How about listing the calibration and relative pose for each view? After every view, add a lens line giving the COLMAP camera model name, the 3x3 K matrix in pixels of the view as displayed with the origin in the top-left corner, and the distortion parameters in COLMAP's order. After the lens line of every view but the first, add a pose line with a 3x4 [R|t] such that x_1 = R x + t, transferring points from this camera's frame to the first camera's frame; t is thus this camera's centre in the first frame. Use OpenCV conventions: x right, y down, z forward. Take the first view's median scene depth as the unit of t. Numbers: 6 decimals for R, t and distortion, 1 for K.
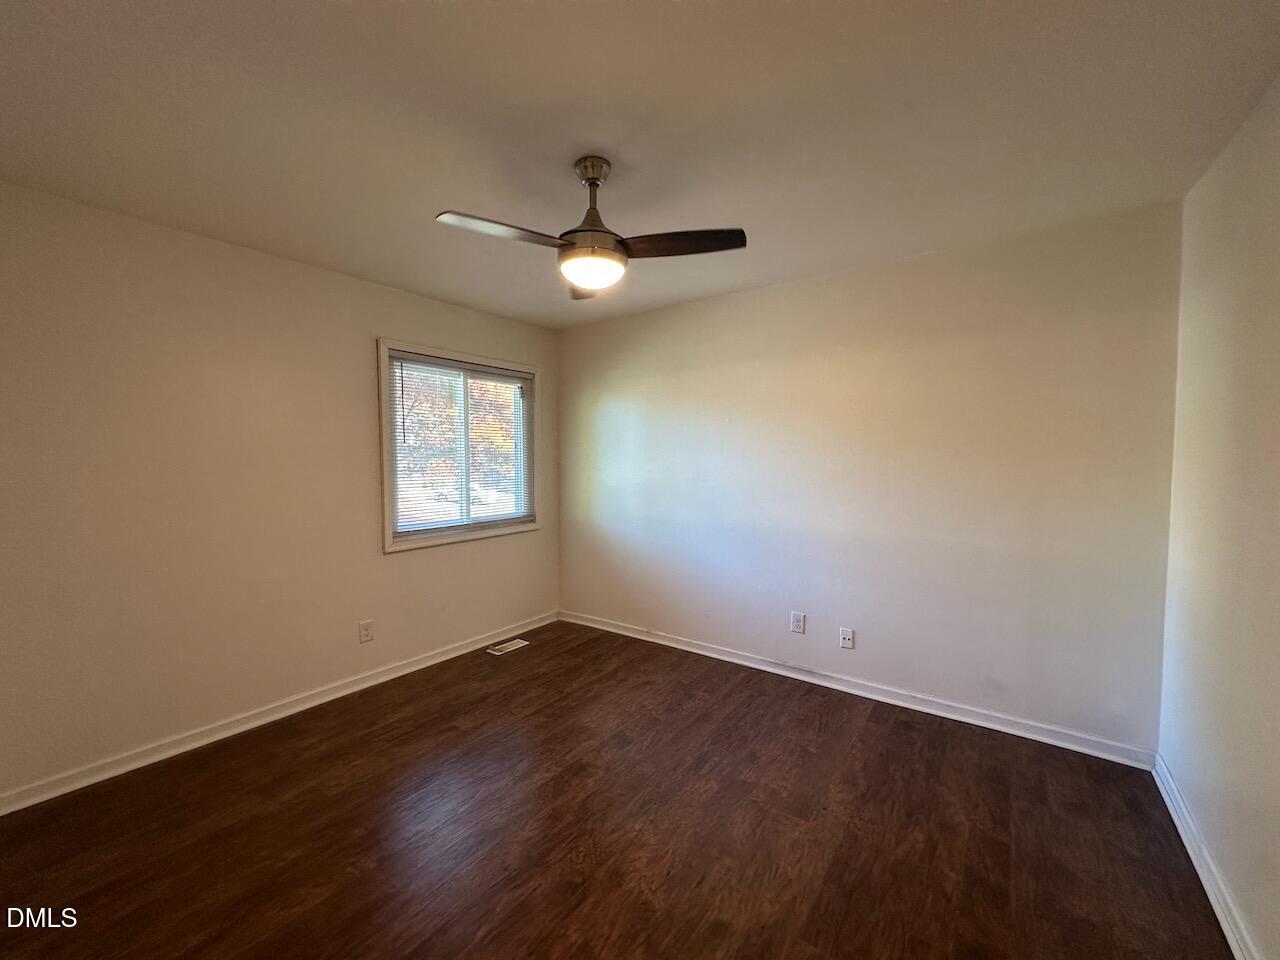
lens RADIAL K [[512.7, 0, 639.5], [0, 512.7, 479.6], [0, 0, 1]] dist [-0.002700, 0.000834]
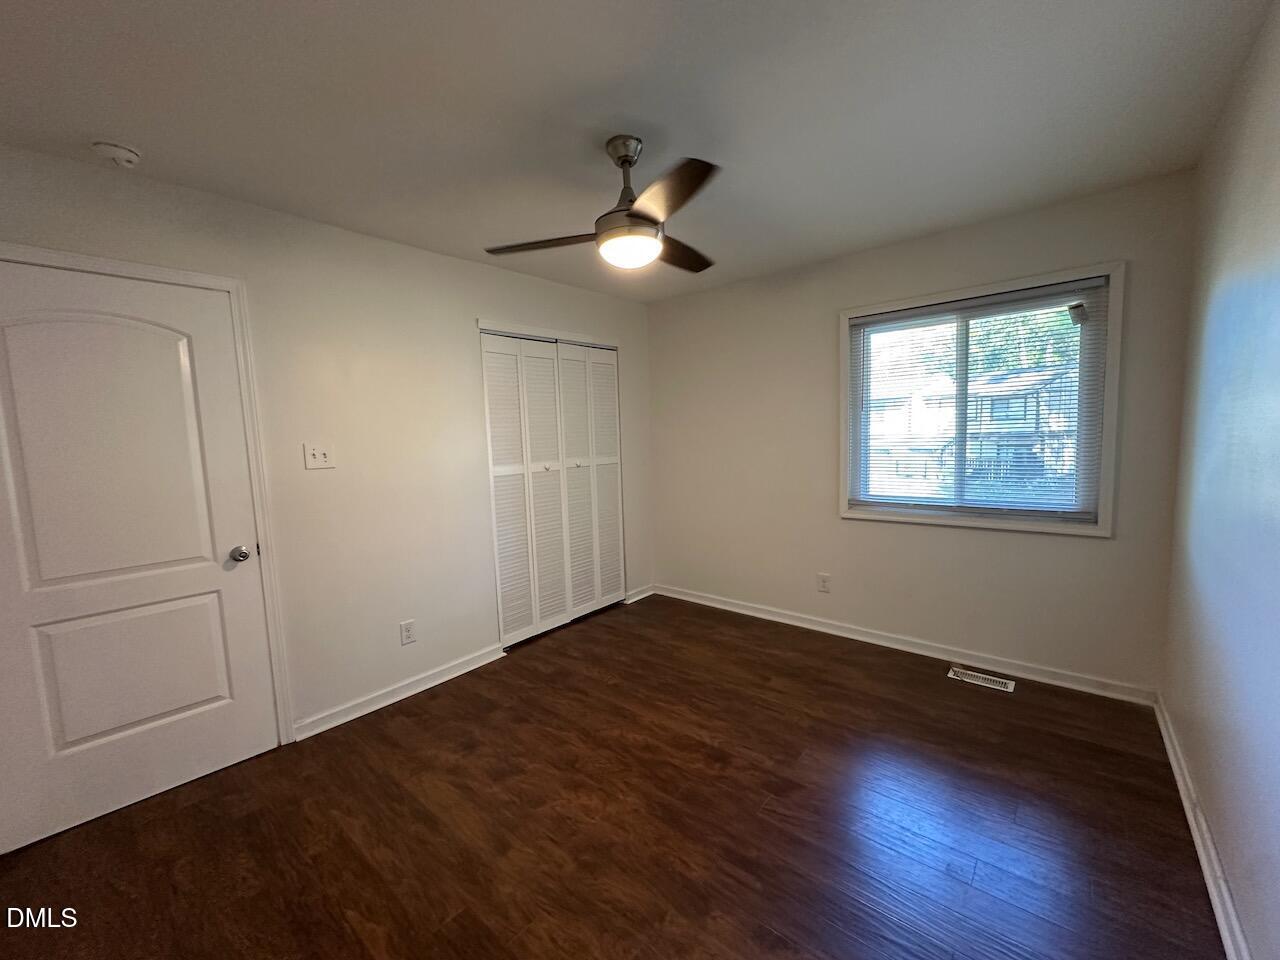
lens RADIAL K [[512.7, 0, 639.4], [0, 512.7, 482.7], [0, 0, 1]] dist [-0.002700, 0.000834]
pose [[-0.080719, 0.099108, -0.991797, 0.599144], [-0.005828, 0.994980, 0.099900, -0.032926], [0.996720, 0.013844, -0.079736, 0.692788]]
